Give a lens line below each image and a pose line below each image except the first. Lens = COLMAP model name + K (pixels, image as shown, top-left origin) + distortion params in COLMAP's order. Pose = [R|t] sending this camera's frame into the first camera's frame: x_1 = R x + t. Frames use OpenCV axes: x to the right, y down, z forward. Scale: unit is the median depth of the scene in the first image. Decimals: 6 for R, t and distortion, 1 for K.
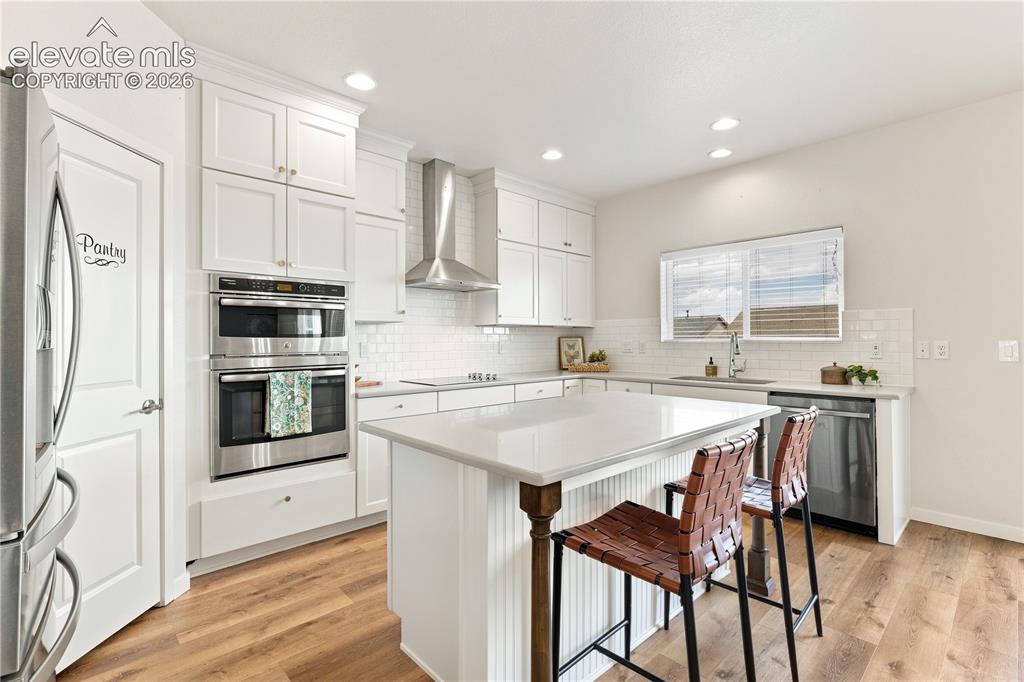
lens RADIAL K [[473.8, 0, 514.3], [0, 473.8, 337.0], [0, 0, 1]] dist [-0.001000, -0.000259]
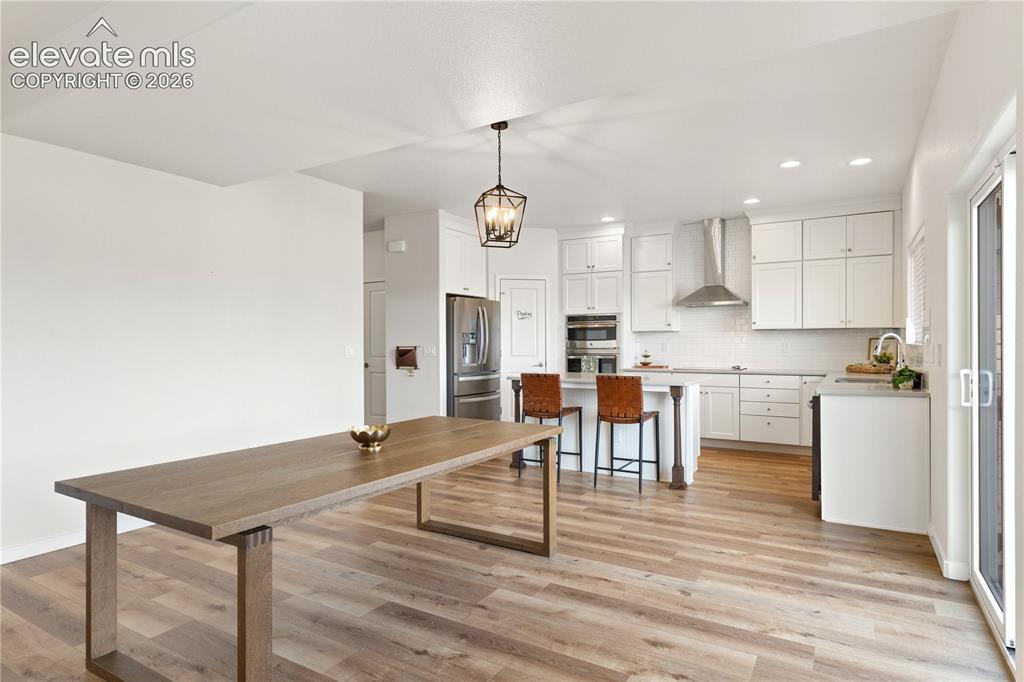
lens RADIAL K [[571.4, 0, 509.3], [0, 571.4, 345.5], [0, 0, 1]] dist [0.002930, 0.000135]
pose [[0.272345, 0.009980, -0.962148, 2.002615], [0.009786, 0.999866, 0.013141, -0.015232], [0.962150, -0.012994, 0.272210, -0.115978]]
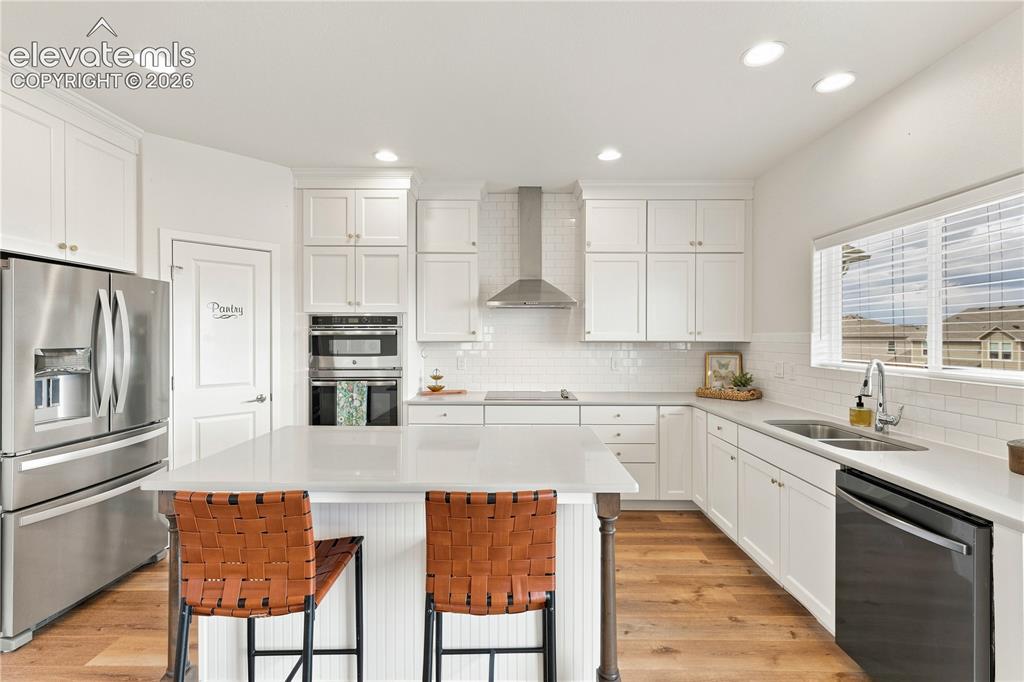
lens RADIAL K [[463.2, 0, 513.0], [0, 463.2, 340.4], [0, 0, 1]] dist [0.004657, 0.000002]
pose [[0.724412, 0.011163, -0.689276, 0.784420], [-0.000974, 0.999884, 0.015169, -0.065914], [0.689366, -0.010318, 0.724340, 0.330136]]
